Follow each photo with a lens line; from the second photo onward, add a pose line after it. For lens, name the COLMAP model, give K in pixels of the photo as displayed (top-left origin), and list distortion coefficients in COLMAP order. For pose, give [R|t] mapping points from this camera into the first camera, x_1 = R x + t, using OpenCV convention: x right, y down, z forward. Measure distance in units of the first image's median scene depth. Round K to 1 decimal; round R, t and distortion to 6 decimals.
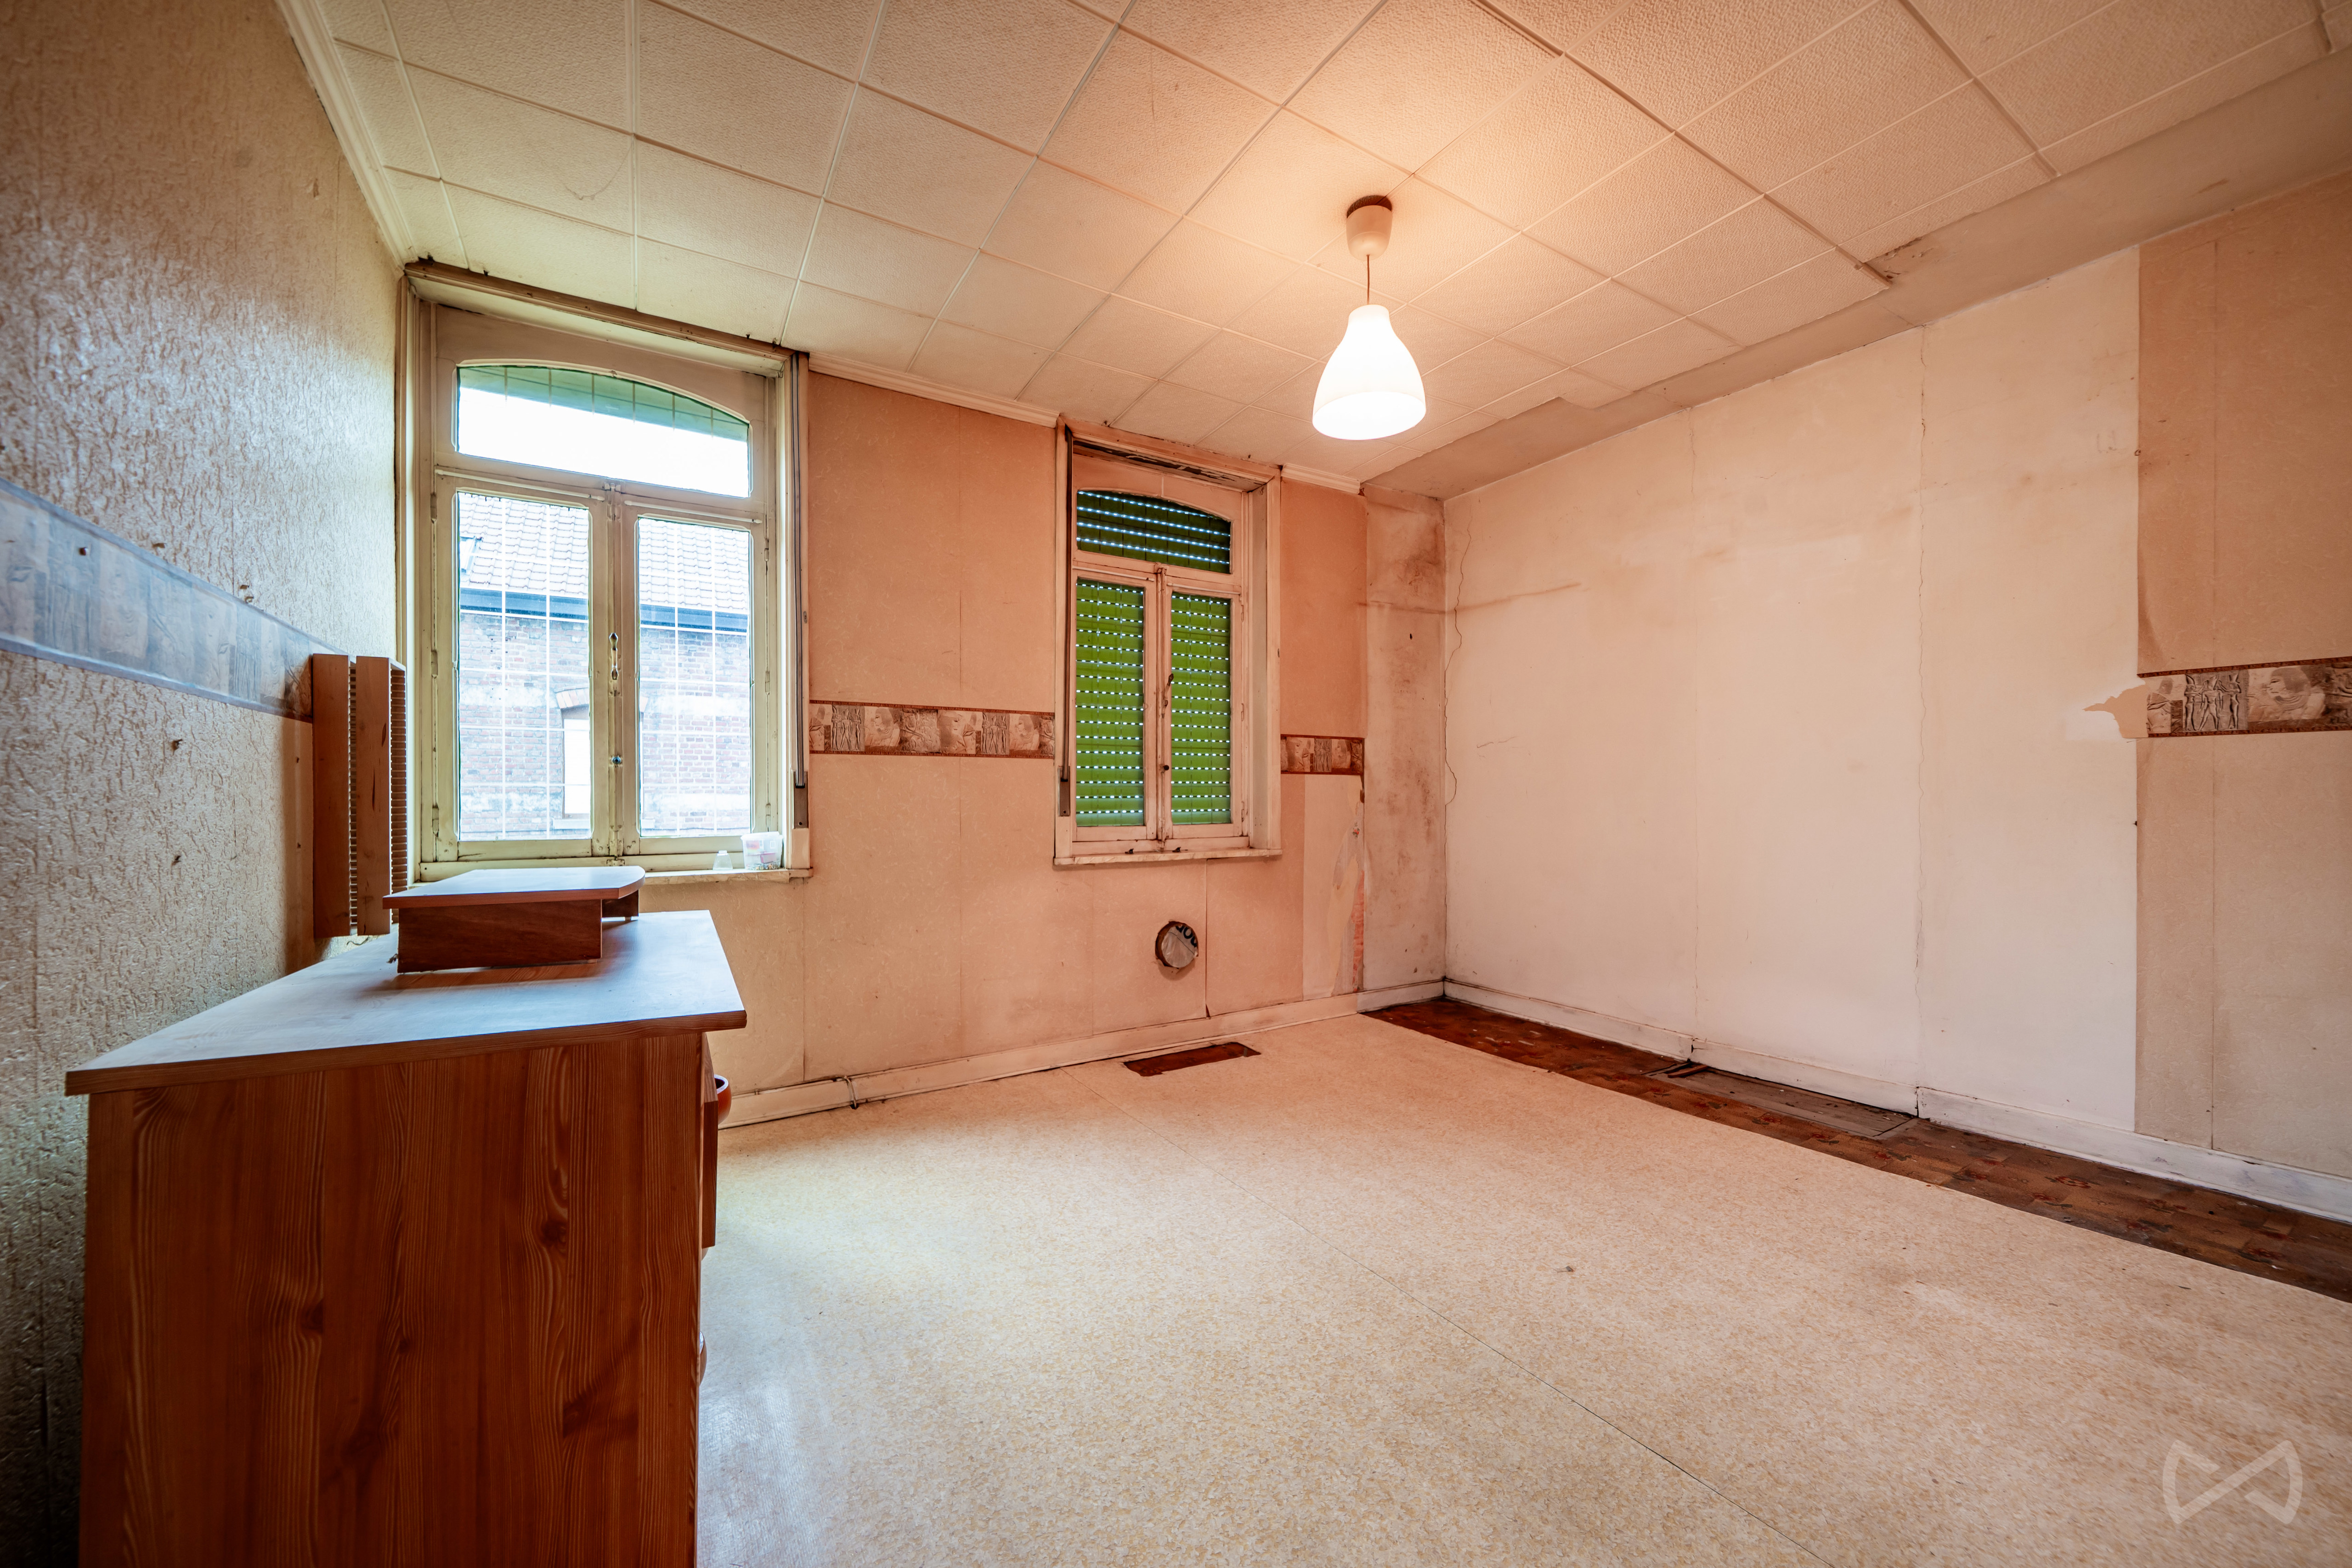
lens RADIAL K [[893.5, 0, 1161.5], [0, 893.5, 786.2], [0, 0, 1]] dist [-0.003120, 0.000103]
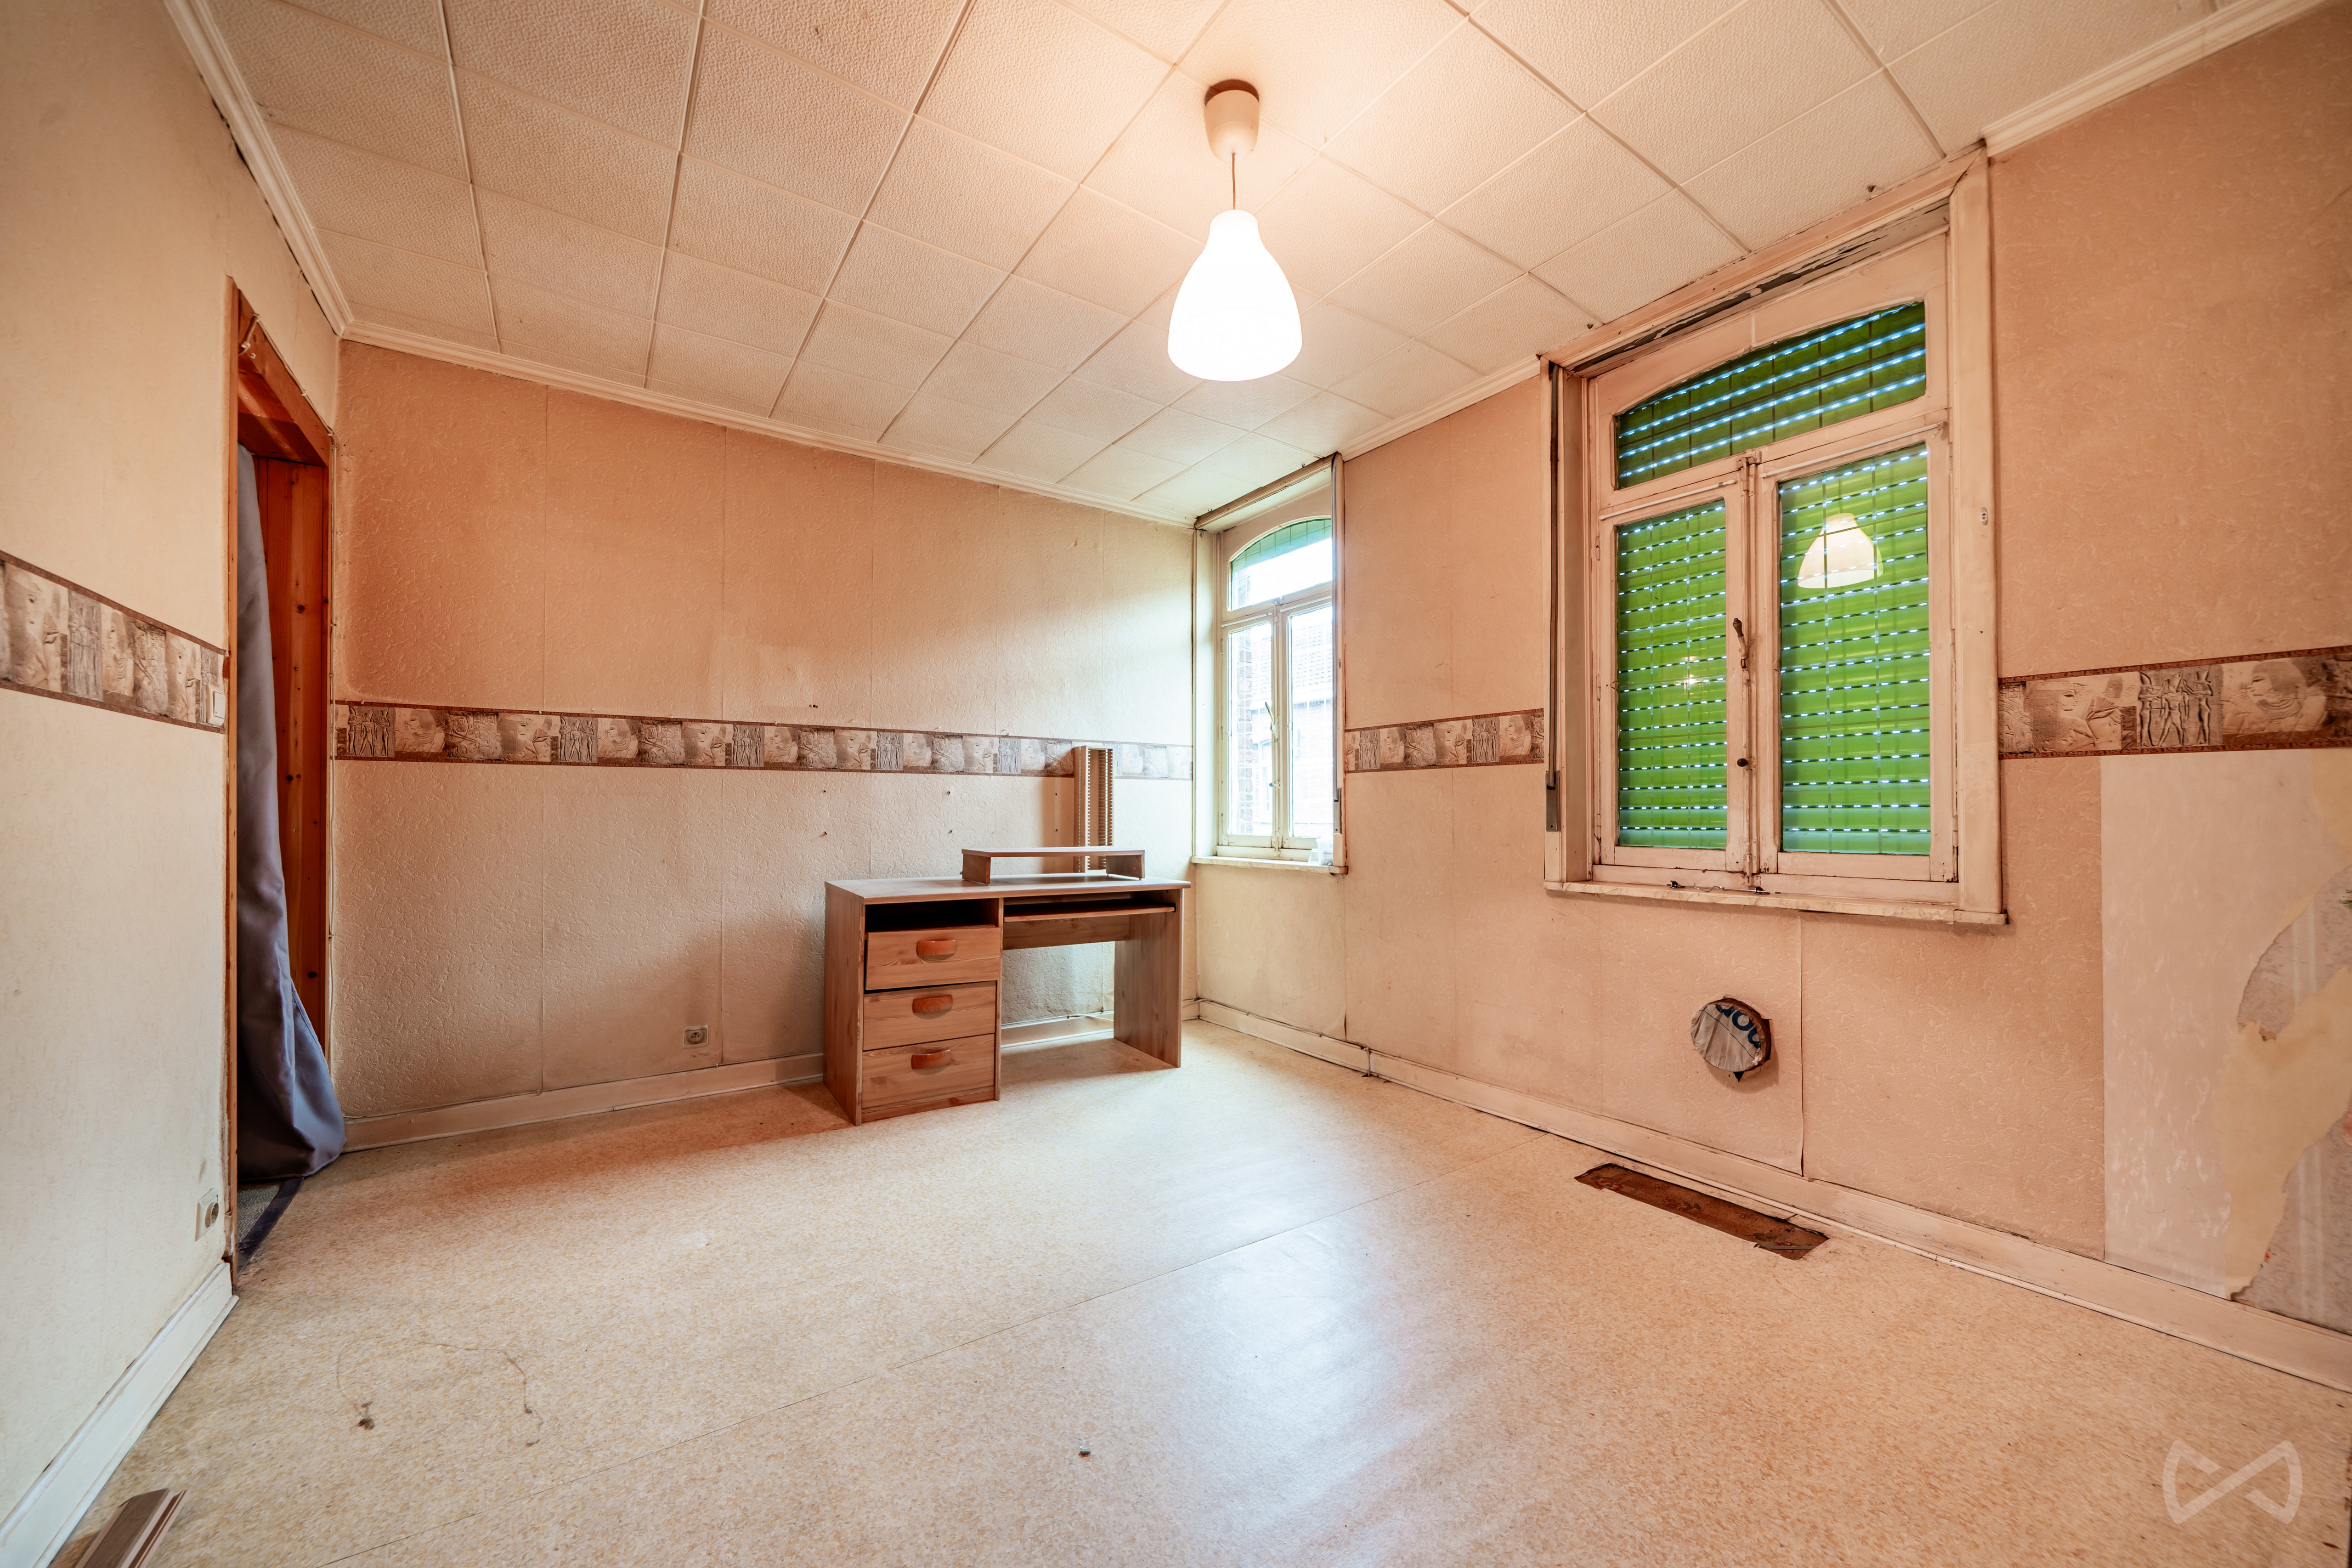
lens RADIAL K [[893.5, 0, 1166.5], [0, 893.5, 783.4], [0, 0, 1]] dist [-0.003120, 0.000103]
pose [[0.027177, -0.027819, -0.999243, 0.711511], [0.015367, 0.999506, -0.027409, 0.006332], [0.999513, -0.014610, 0.027591, 0.620278]]
